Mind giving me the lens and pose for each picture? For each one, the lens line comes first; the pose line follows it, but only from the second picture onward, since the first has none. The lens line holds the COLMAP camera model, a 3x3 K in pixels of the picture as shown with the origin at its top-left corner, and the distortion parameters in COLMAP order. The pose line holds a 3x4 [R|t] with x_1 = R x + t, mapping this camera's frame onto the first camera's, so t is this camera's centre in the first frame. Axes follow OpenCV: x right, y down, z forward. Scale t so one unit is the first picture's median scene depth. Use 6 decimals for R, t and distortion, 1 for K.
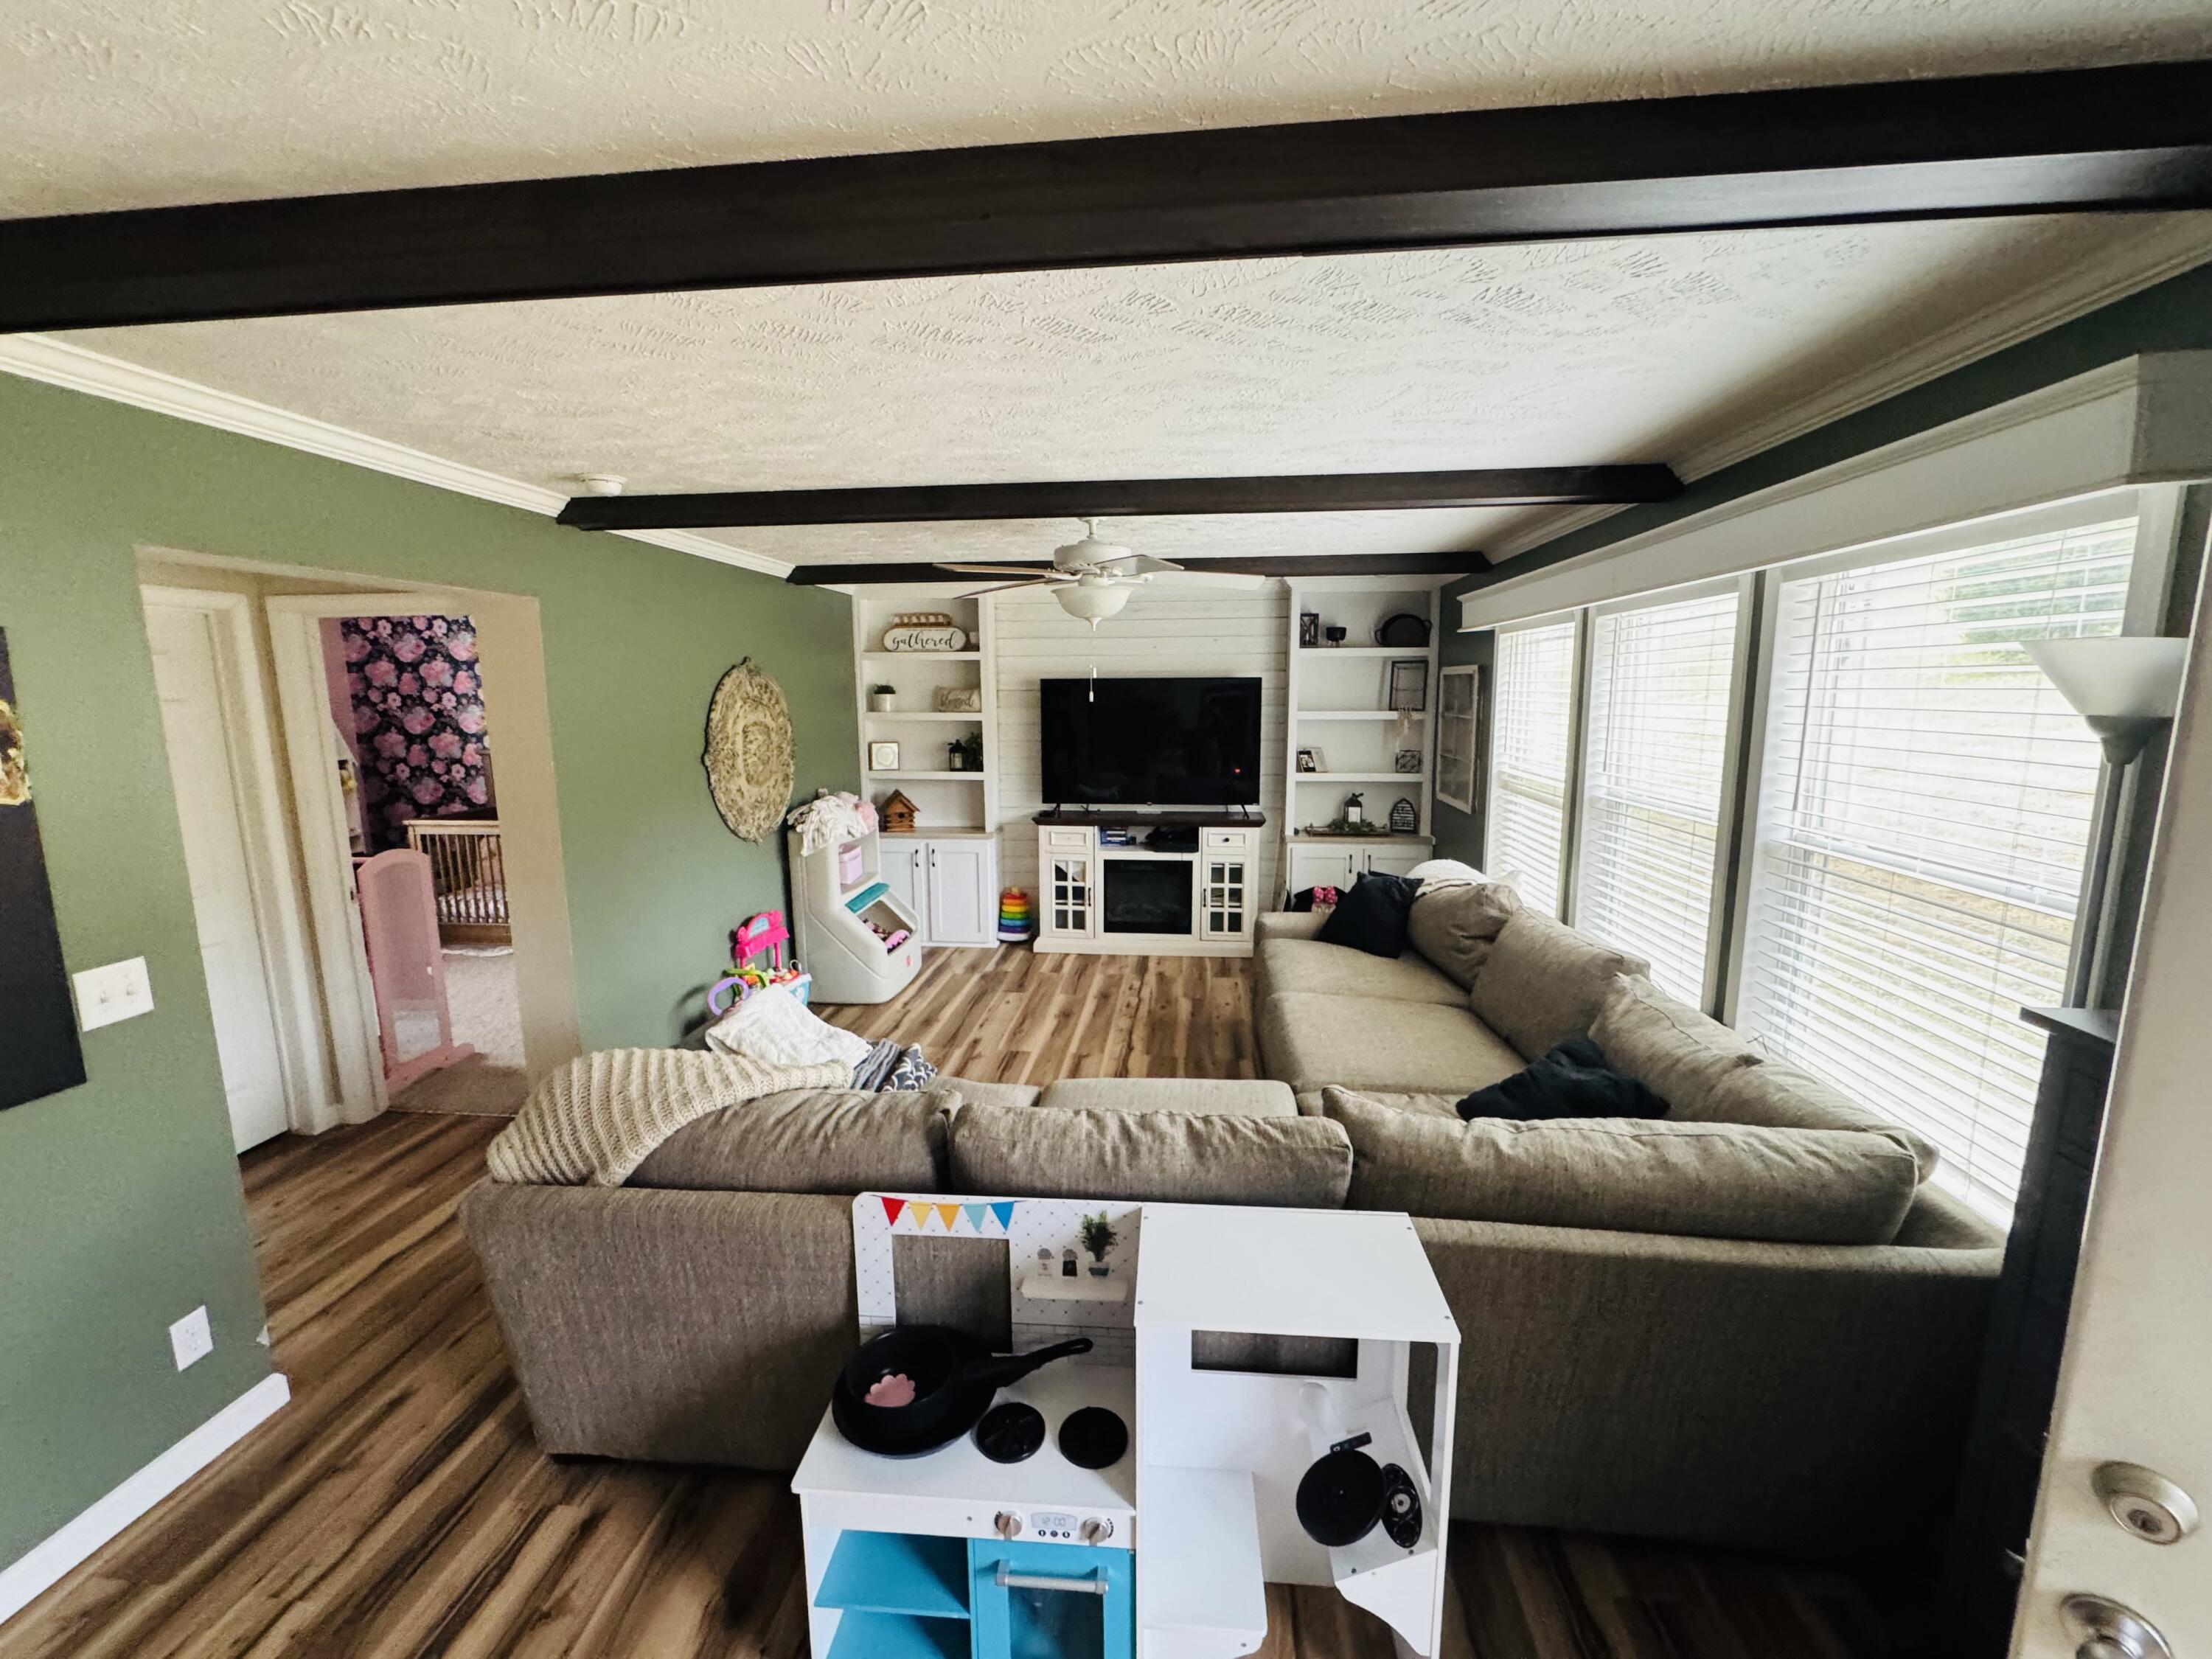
lens RADIAL K [[875.4, 0, 1102.0], [0, 875.4, 825.9], [0, 0, 1]] dist [0.003431, 0.000542]
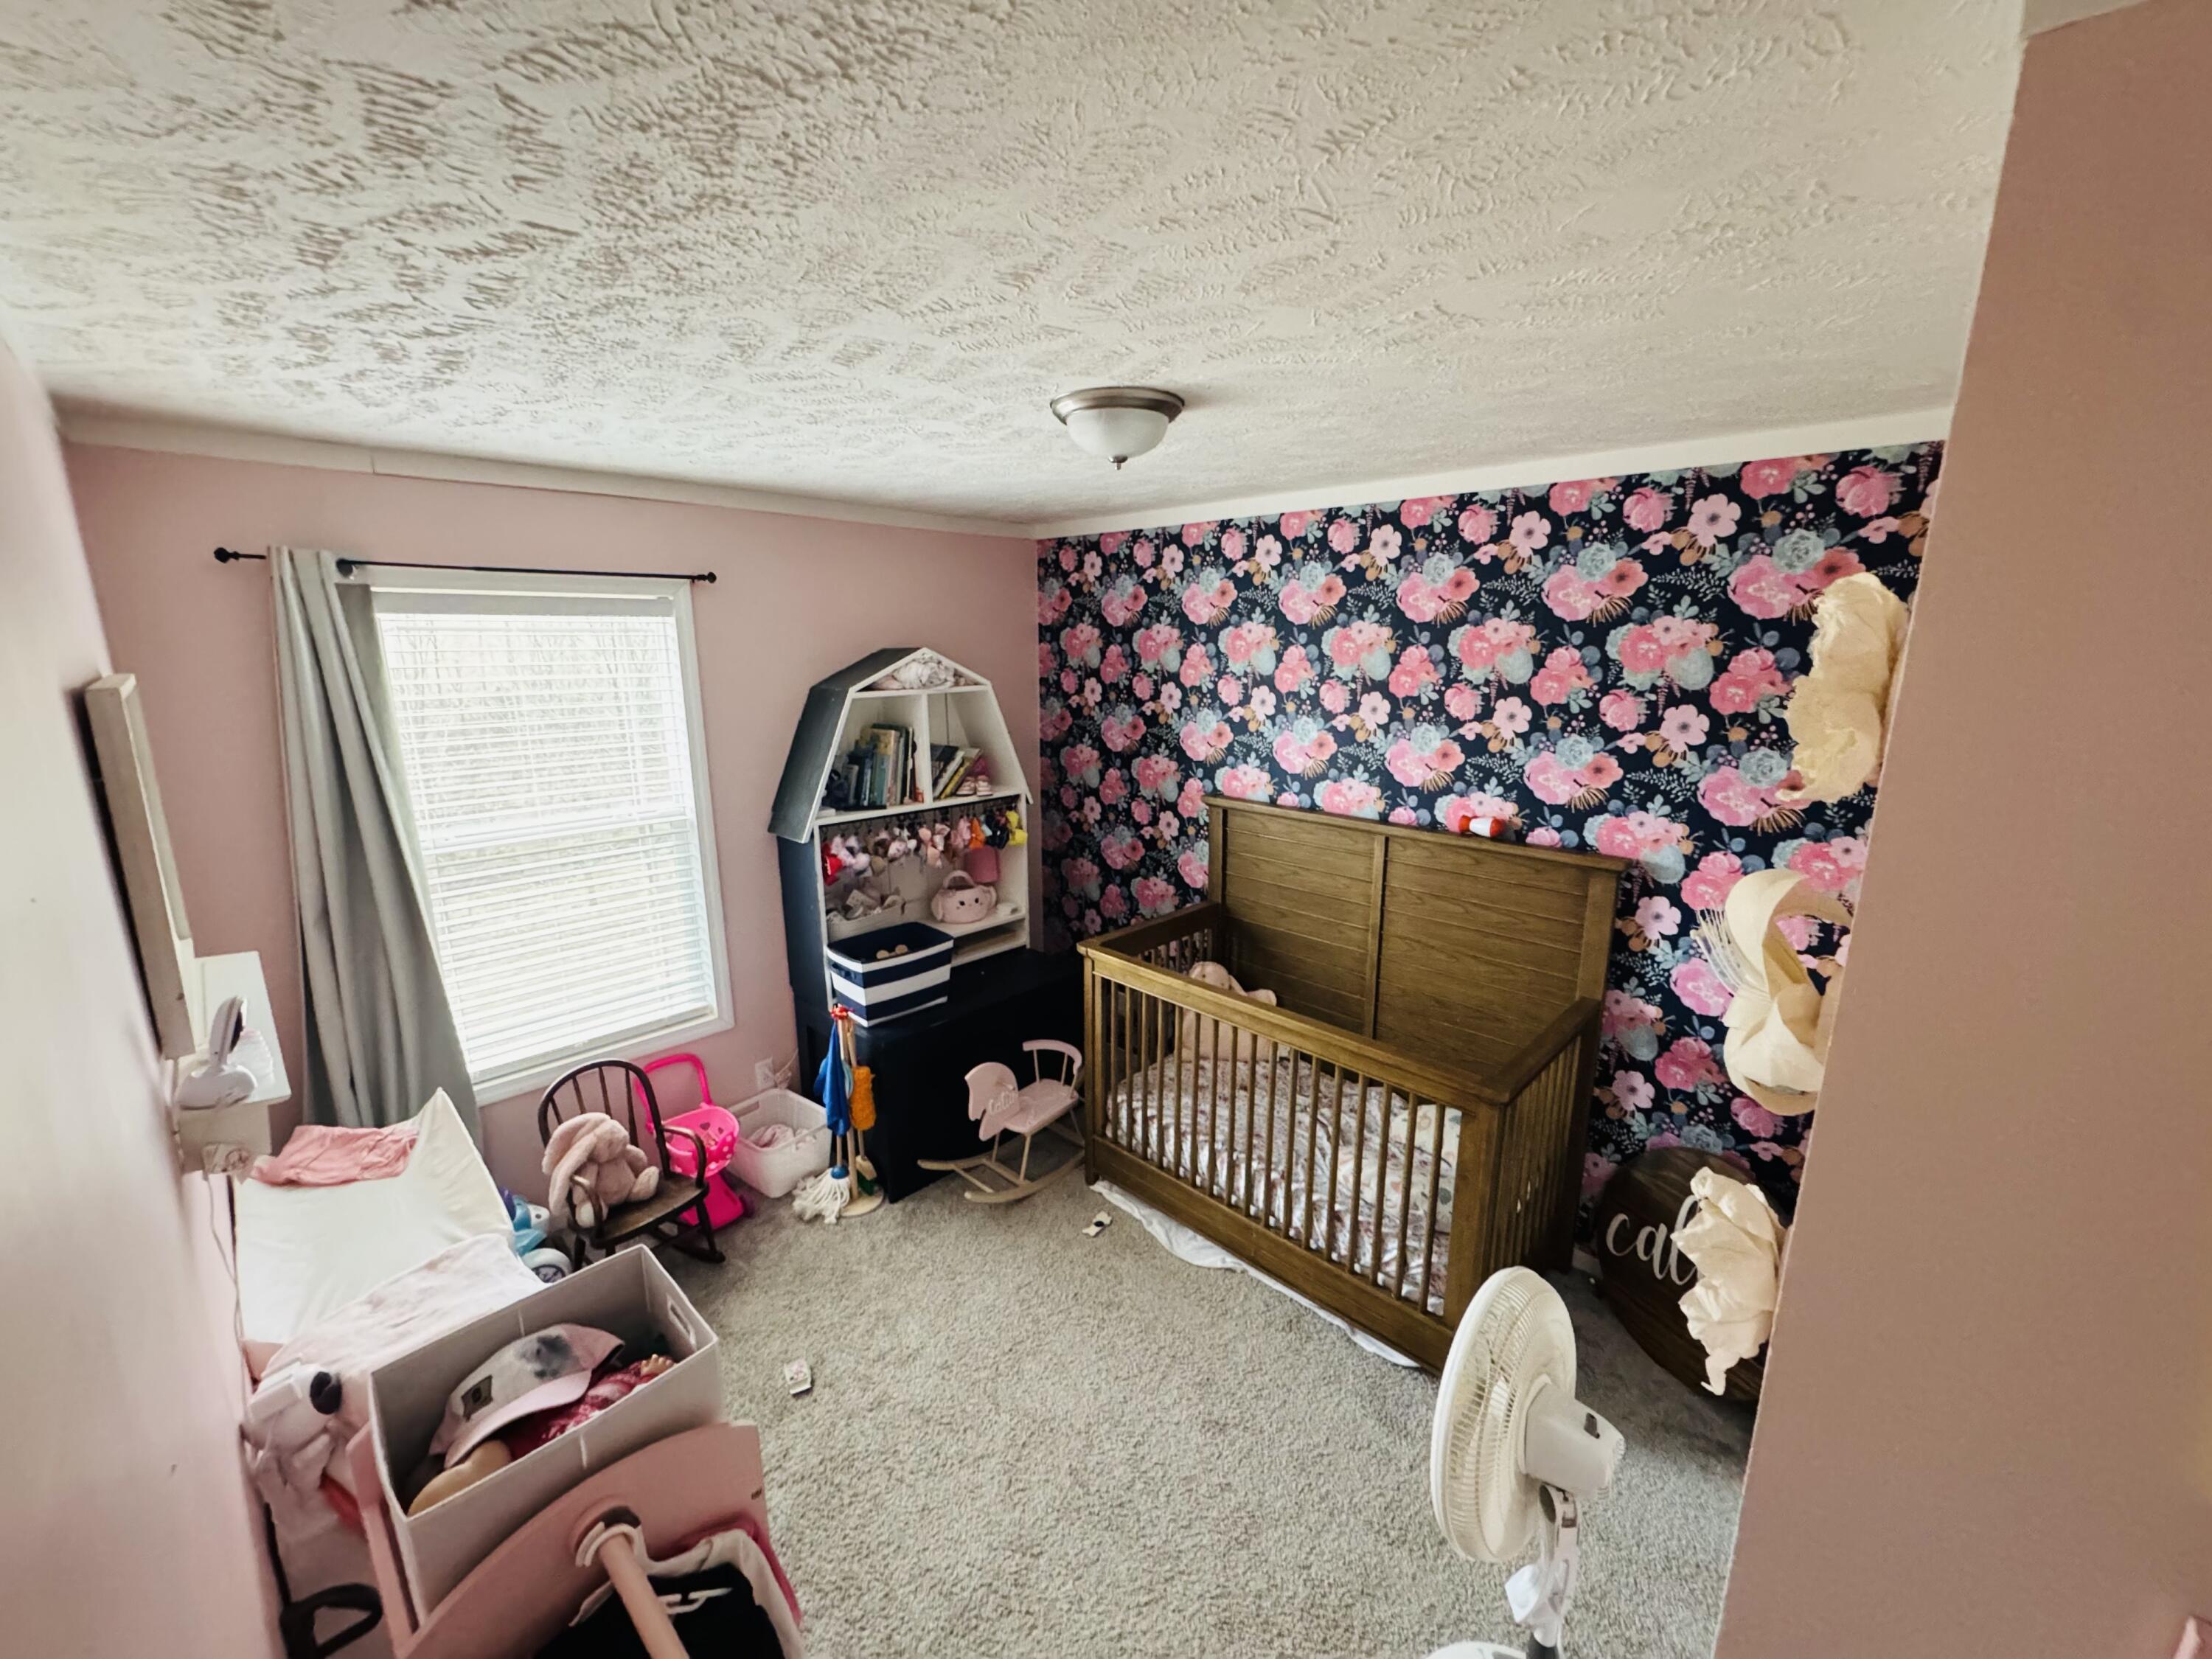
lens RADIAL K [[875.4, 0, 1105.8], [0, 875.4, 819.5], [0, 0, 1]] dist [0.003431, 0.000542]
pose [[0.784473, 0.142080, -0.603668, -0.436510], [-0.105575, 0.989790, 0.095763, -0.115626], [0.611110, -0.011391, 0.791463, 0.543911]]
